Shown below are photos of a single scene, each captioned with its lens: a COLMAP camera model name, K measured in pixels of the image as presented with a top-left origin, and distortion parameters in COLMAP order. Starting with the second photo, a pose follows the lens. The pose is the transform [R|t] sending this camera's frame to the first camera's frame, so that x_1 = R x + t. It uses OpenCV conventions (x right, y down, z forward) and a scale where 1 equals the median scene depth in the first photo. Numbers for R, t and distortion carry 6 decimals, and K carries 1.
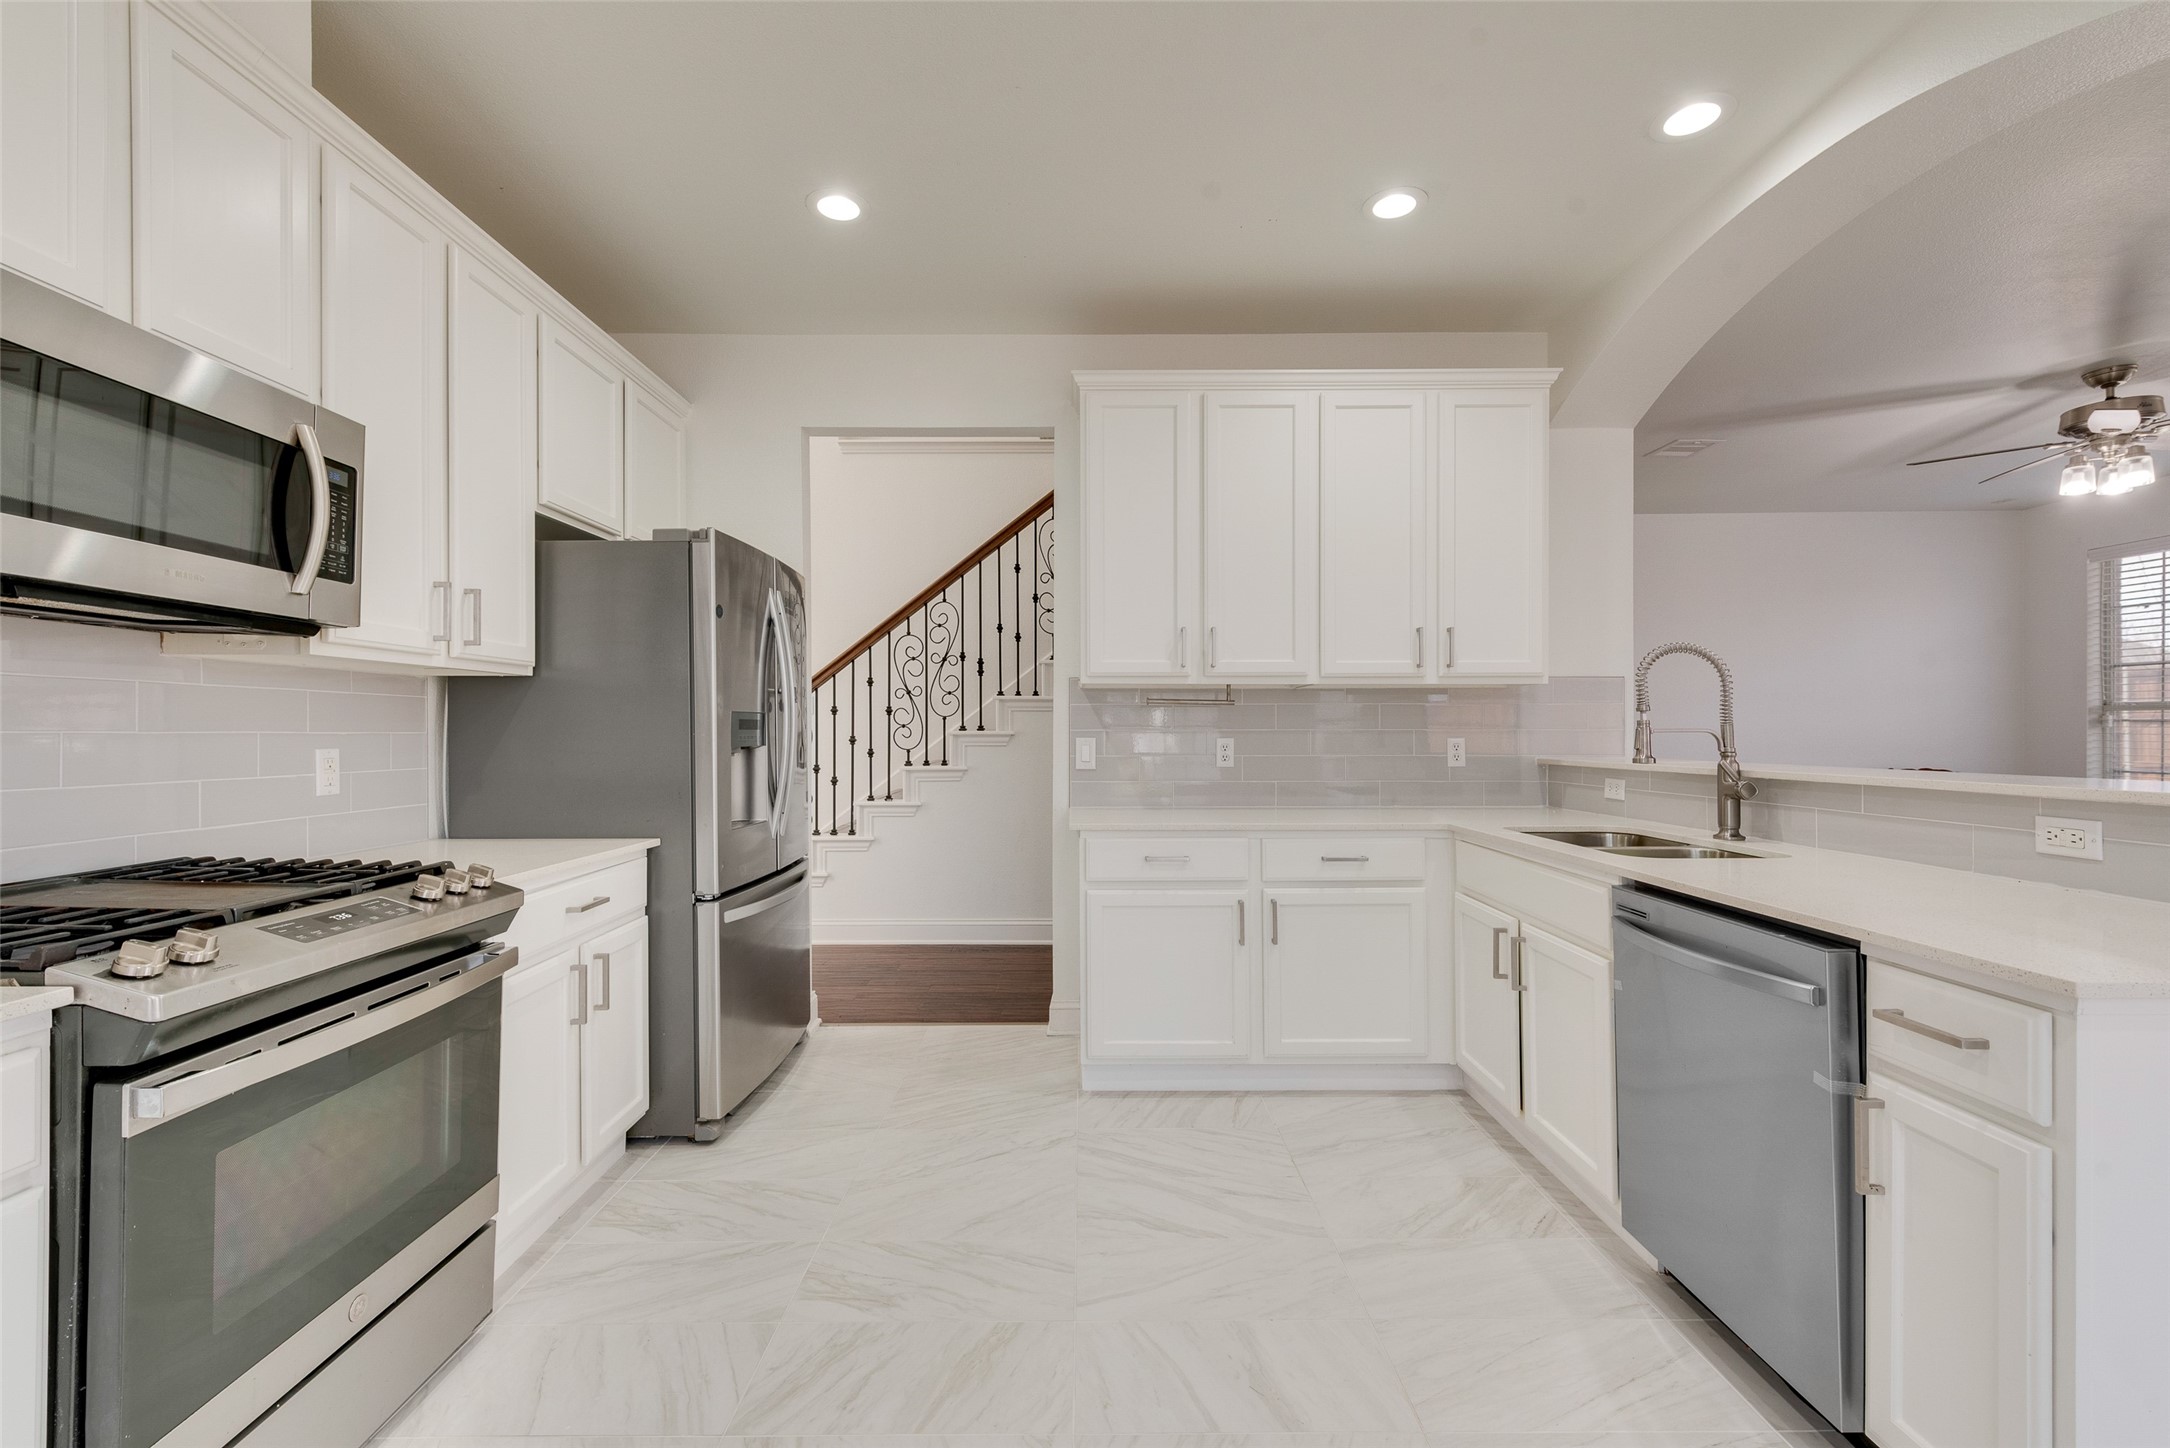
lens RADIAL K [[927.2, 0, 1083.1], [0, 927.2, 730.8], [0, 0, 1]] dist [0.012689, -0.004170]
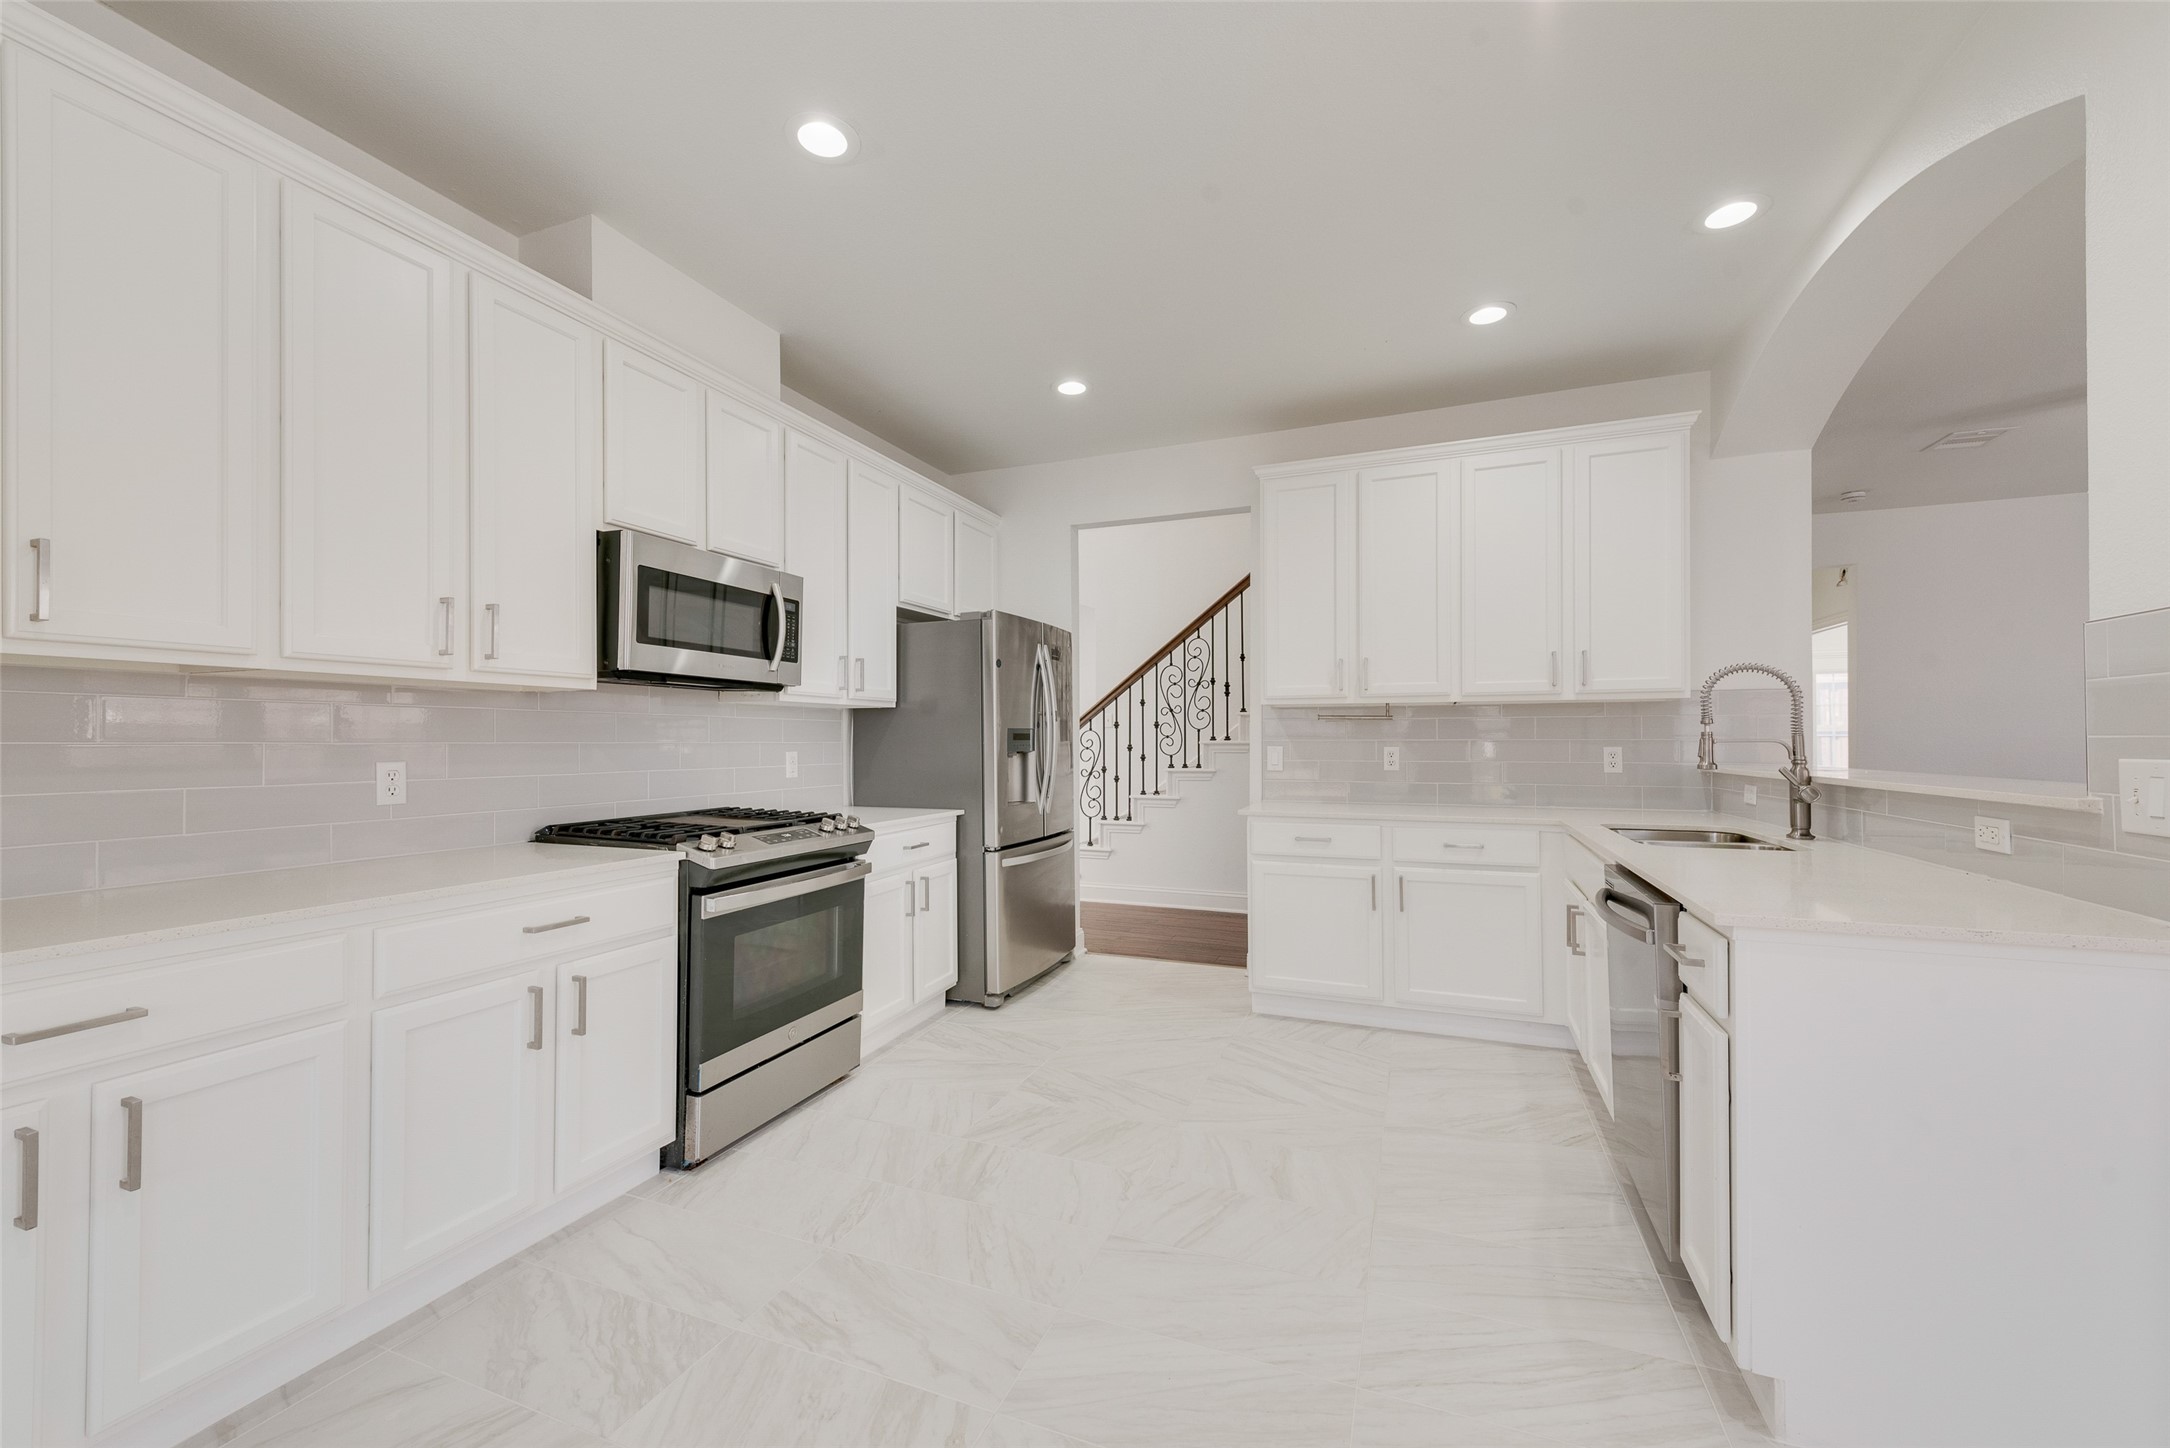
lens RADIAL K [[853.4, 0, 1088.0], [0, 853.4, 734.5], [0, 0, 1]] dist [0.016473, -0.002777]
pose [[0.929087, -0.003235, -0.369847, 0.267776], [0.000965, 0.999980, -0.006323, -0.001765], [0.369860, 0.005518, 0.929071, -0.256286]]
